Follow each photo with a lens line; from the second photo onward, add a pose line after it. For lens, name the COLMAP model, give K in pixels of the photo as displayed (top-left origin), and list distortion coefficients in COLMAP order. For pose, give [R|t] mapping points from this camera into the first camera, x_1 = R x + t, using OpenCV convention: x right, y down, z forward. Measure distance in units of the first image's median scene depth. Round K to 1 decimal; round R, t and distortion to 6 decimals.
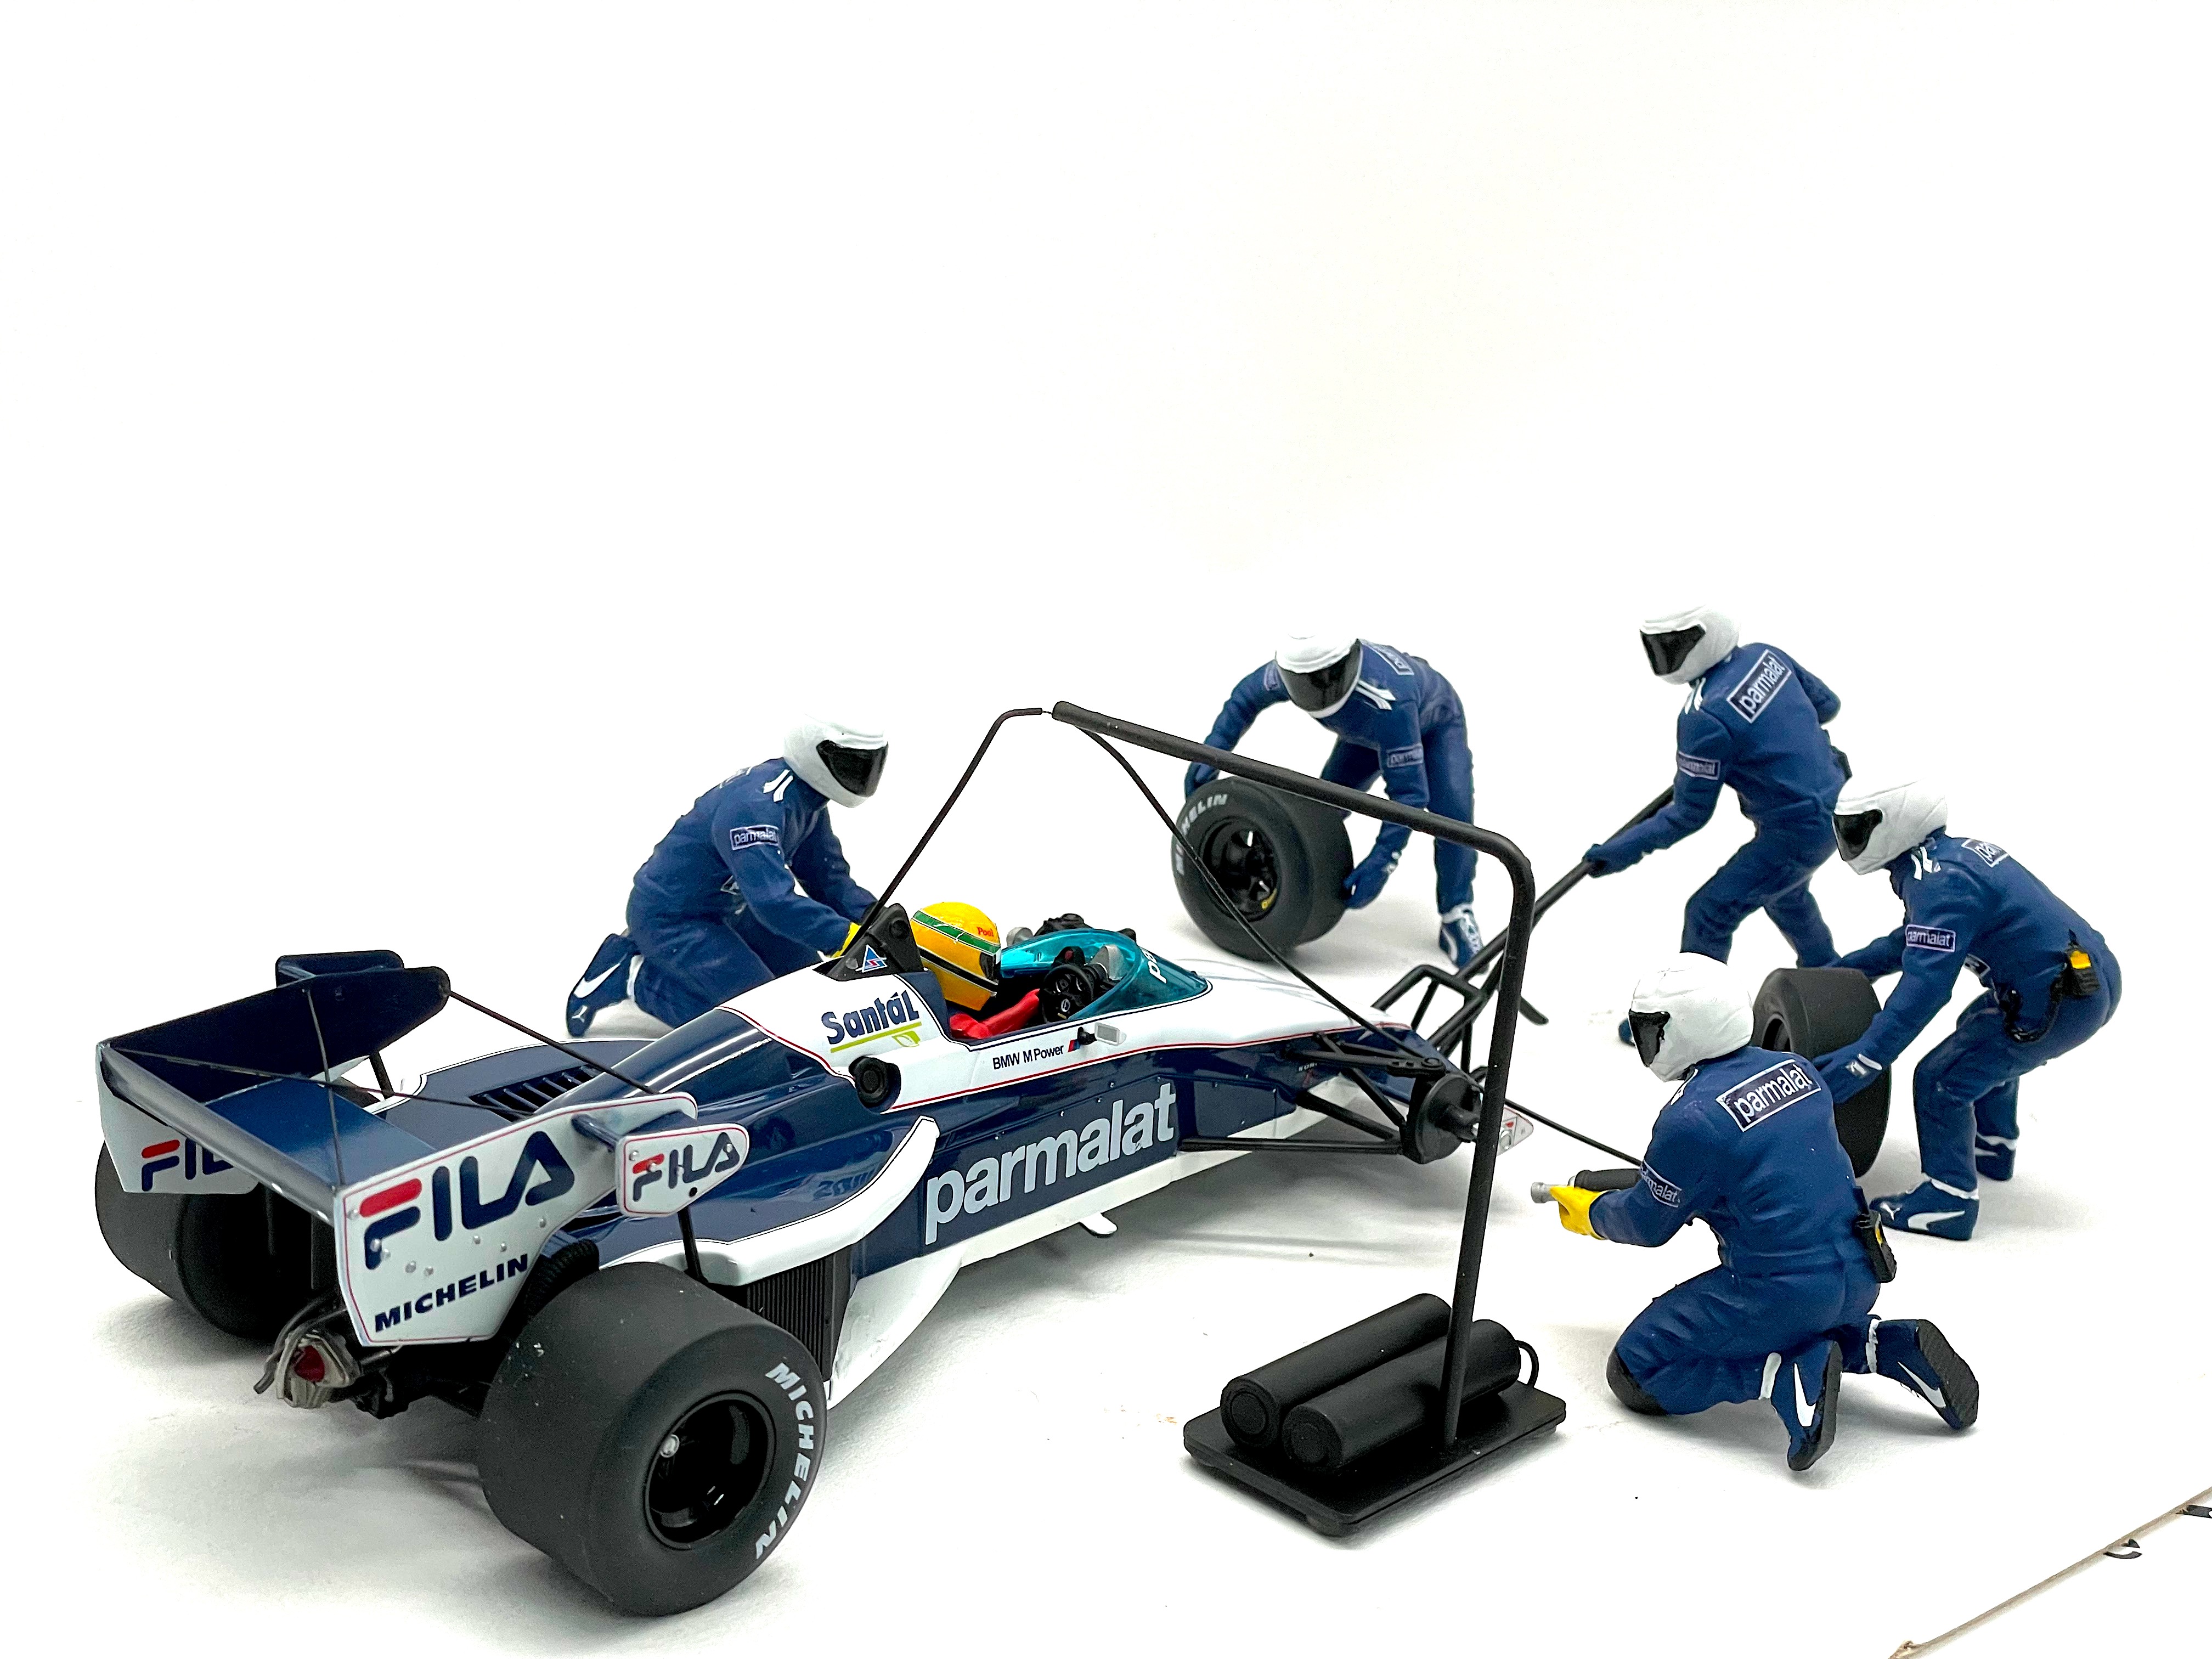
lens RADIAL K [[3309.3, 0, 1081.9], [0, 3309.3, 832.5], [0, 0, 1]] dist [0.078909, 0.054128]
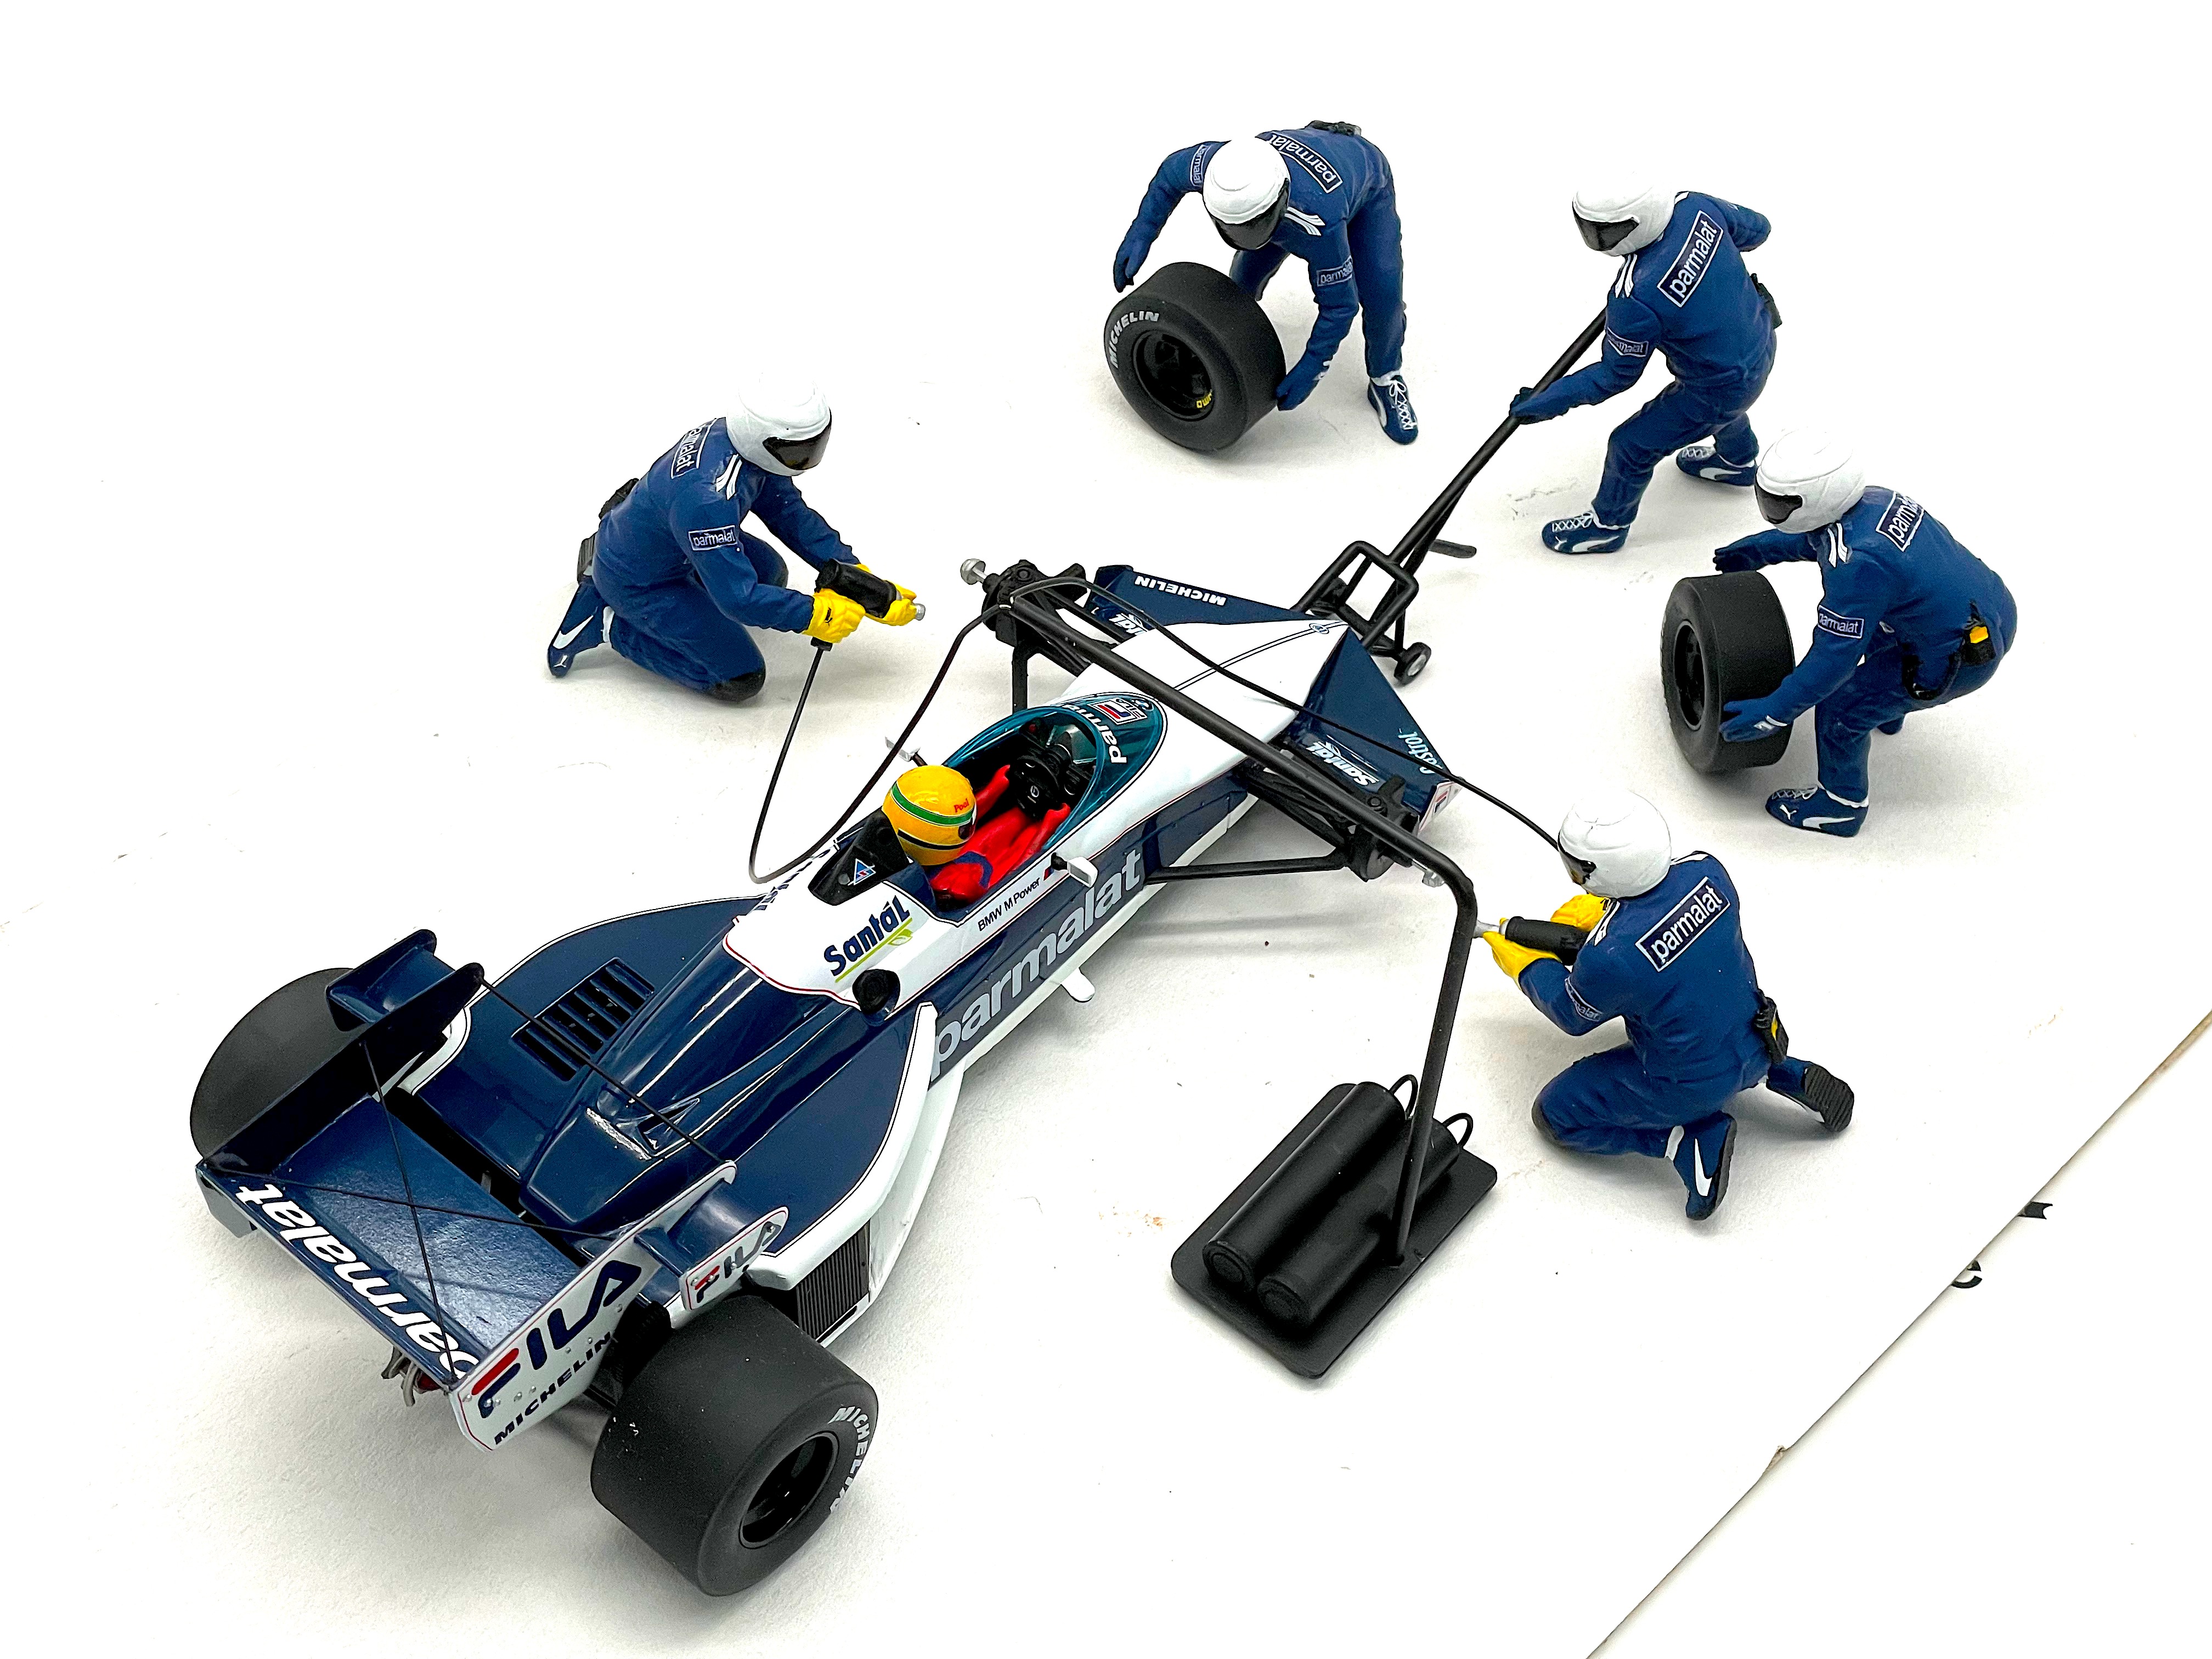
lens RADIAL K [[3267.9, 0, 1076.4], [0, 3267.9, 826.8], [0, 0, 1]] dist [0.112105, -0.085491]
pose [[0.997525, -0.069256, 0.012151, -0.005530], [0.053569, 0.860471, 0.506676, -0.509649], [-0.045546, -0.504771, 0.862051, 0.084208]]
